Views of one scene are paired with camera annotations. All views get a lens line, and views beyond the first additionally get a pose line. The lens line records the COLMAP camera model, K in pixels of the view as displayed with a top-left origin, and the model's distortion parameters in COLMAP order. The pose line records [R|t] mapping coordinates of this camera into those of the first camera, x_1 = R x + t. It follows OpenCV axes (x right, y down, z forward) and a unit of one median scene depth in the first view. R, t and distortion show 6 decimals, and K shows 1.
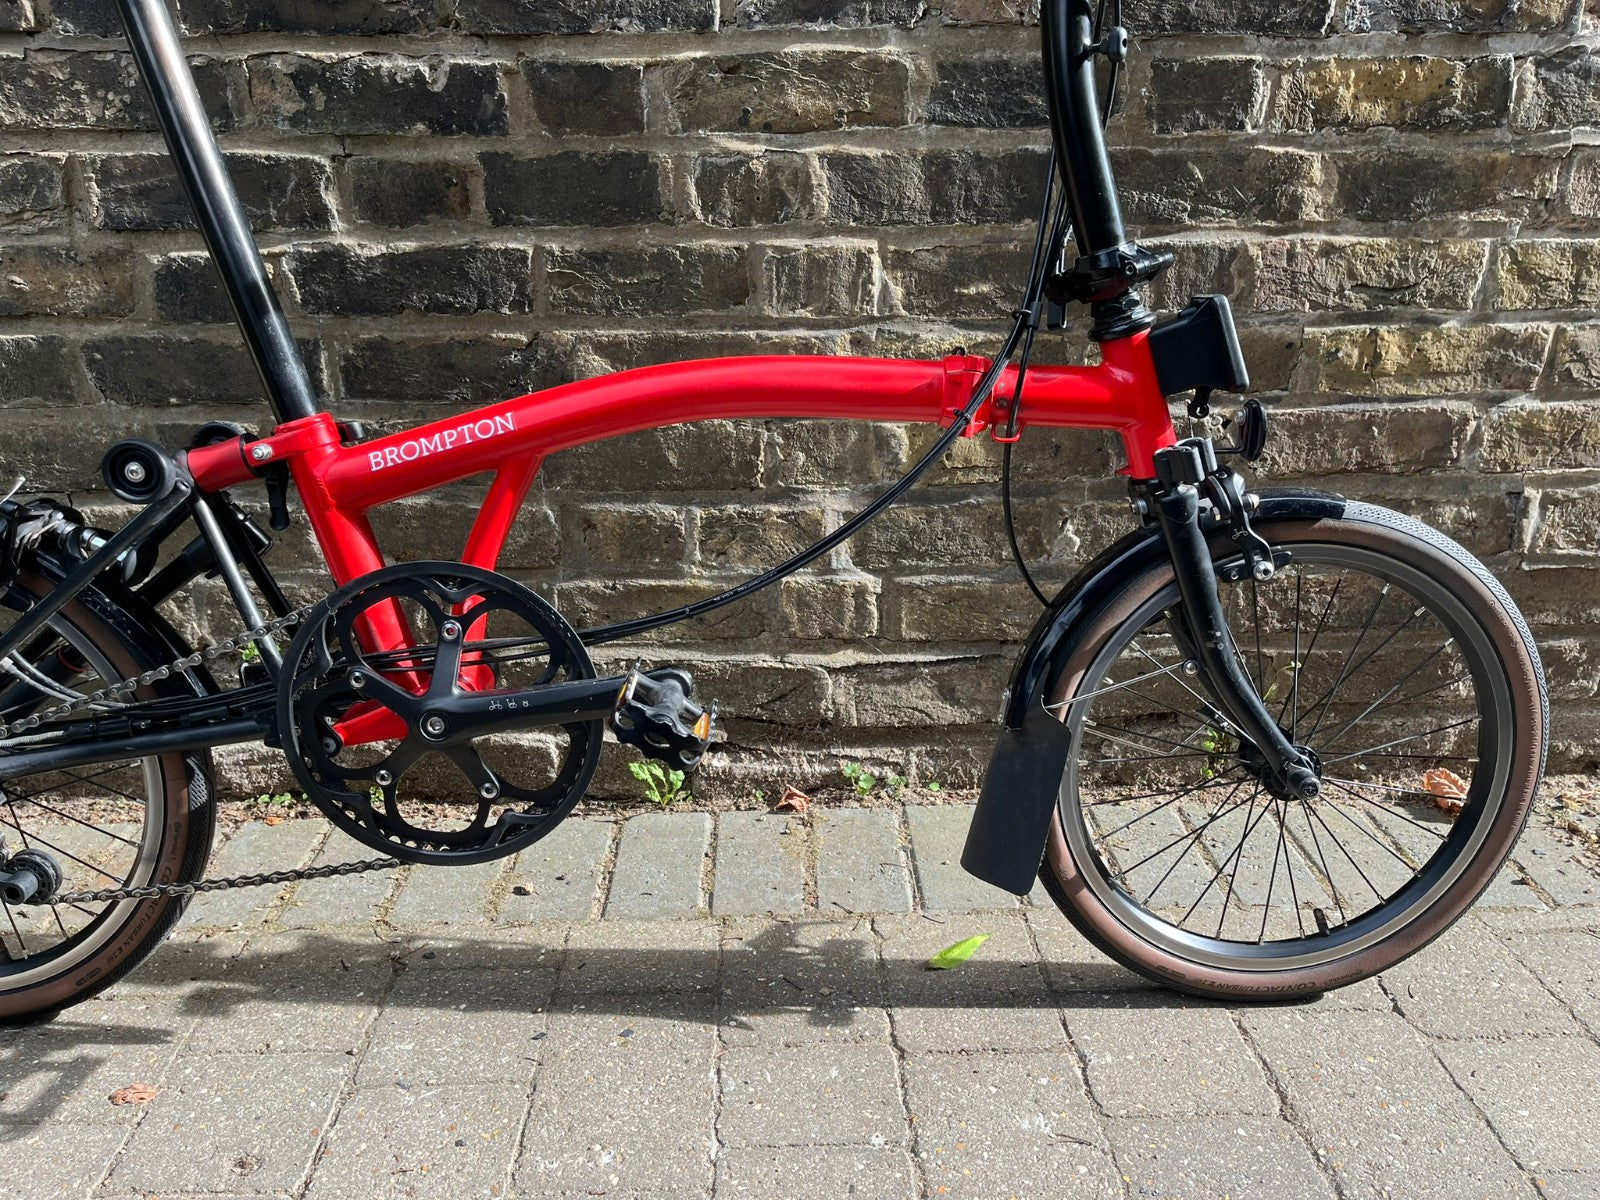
lens RADIAL K [[1221.0, 0, 806.3], [0, 1221.0, 604.0], [0, 0, 1]] dist [0.070599, -0.098557]
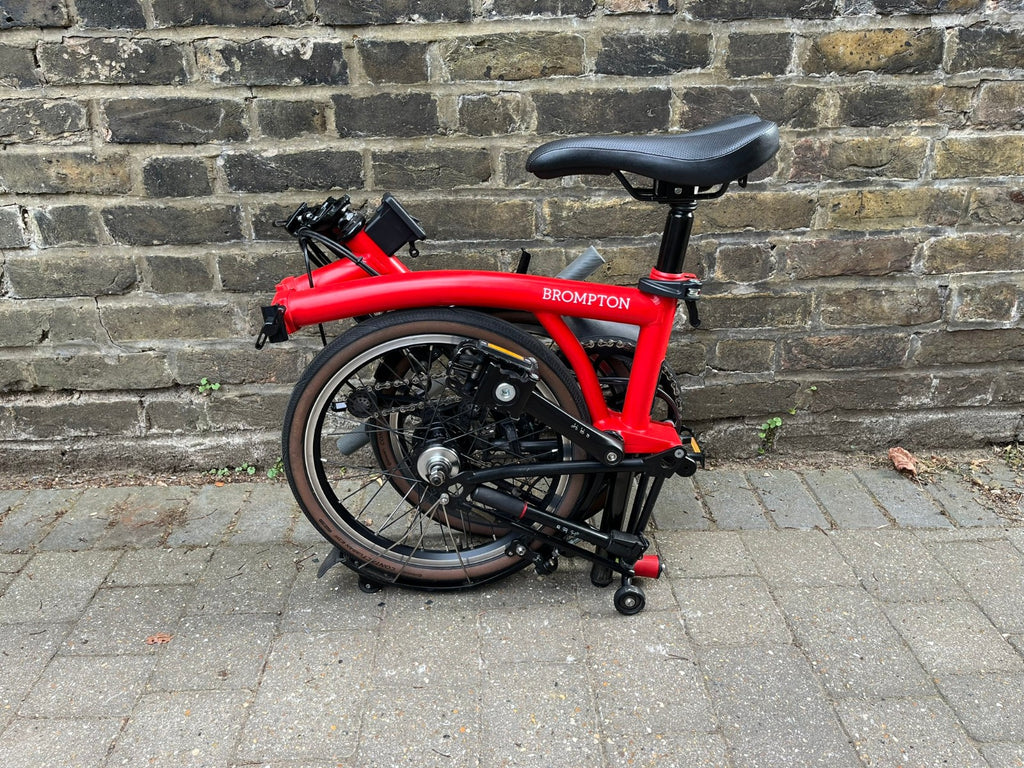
lens RADIAL K [[781.5, 0, 516.6], [0, 781.5, 384.0], [0, 0, 1]] dist [0.070599, -0.098557]
pose [[0.999928, -0.009993, -0.006594, -0.007218], [0.010394, 0.997898, 0.063969, -0.034498], [0.005941, -0.064033, 0.997930, -0.103241]]
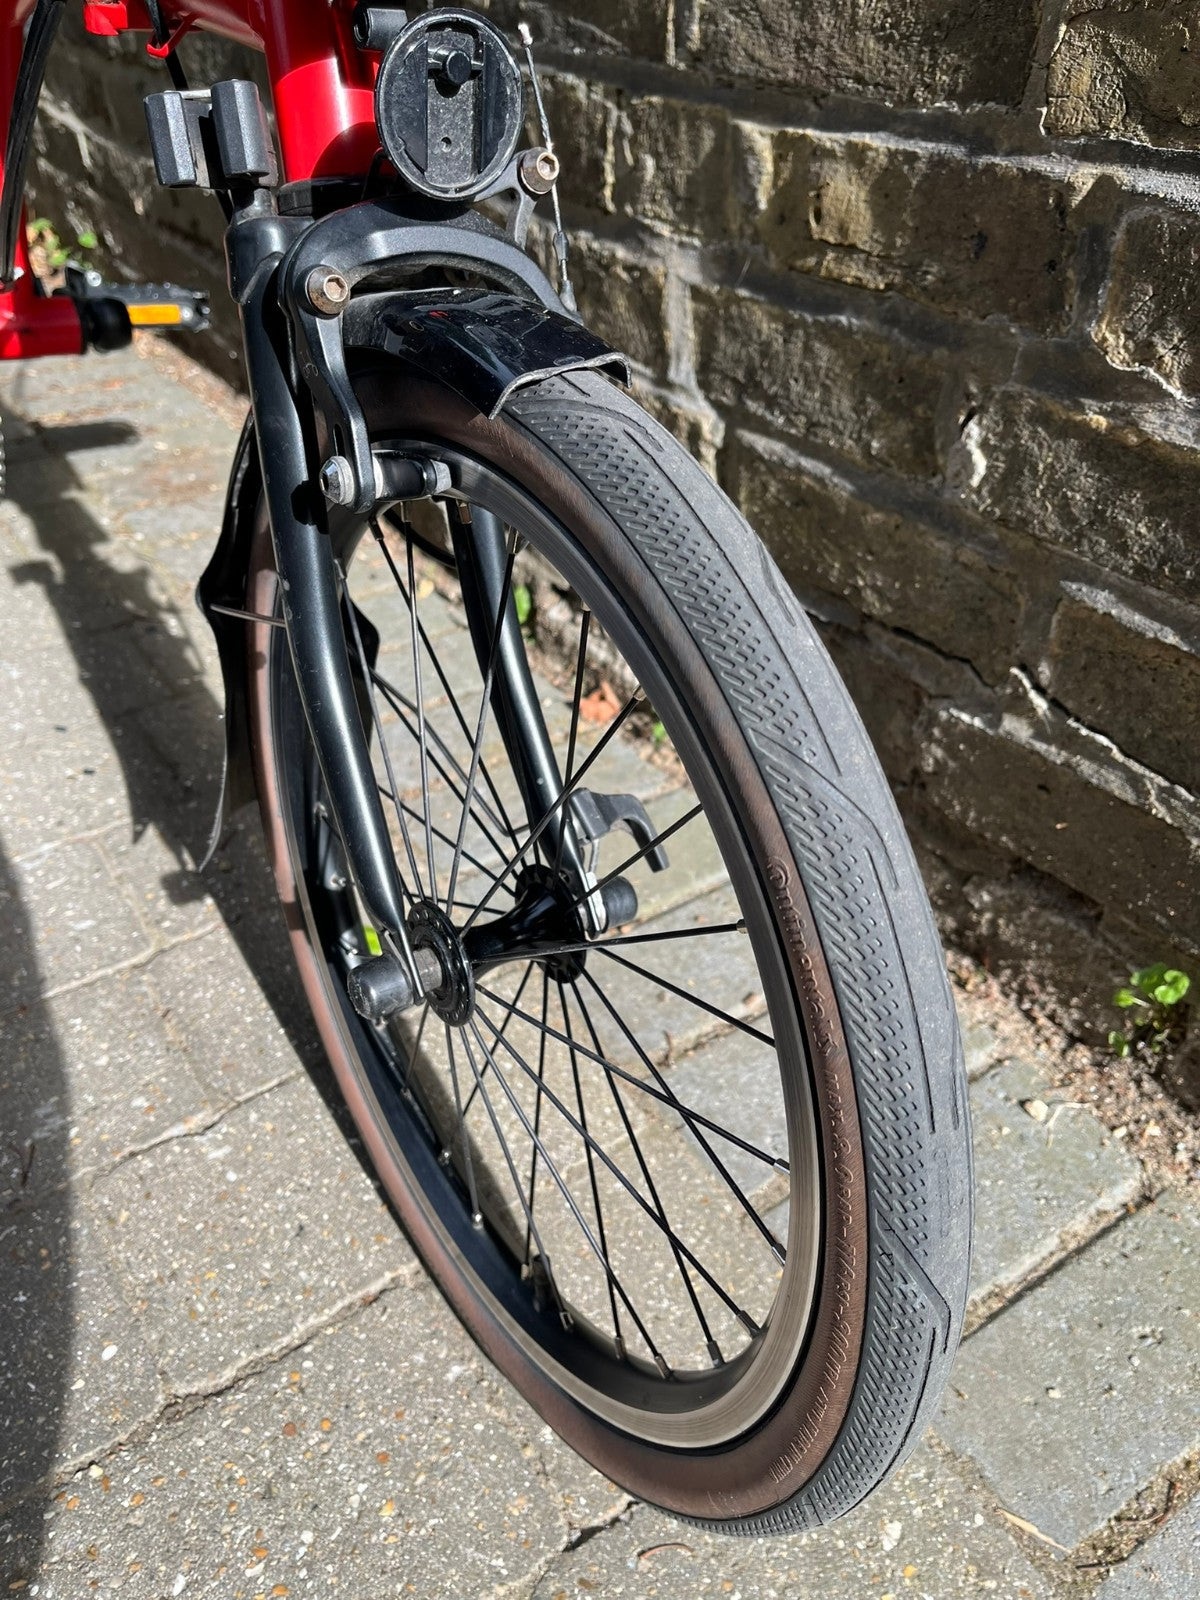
lens RADIAL K [[1221.0, 0, 609.7], [0, 1221.0, 813.1], [0, 0, 1]] dist [0.070599, -0.098557]
pose [[0.538259, 0.511772, -0.669601, 0.587130], [-0.299427, 0.858806, 0.415686, -0.099942], [0.787795, -0.023250, 0.615499, 0.640855]]
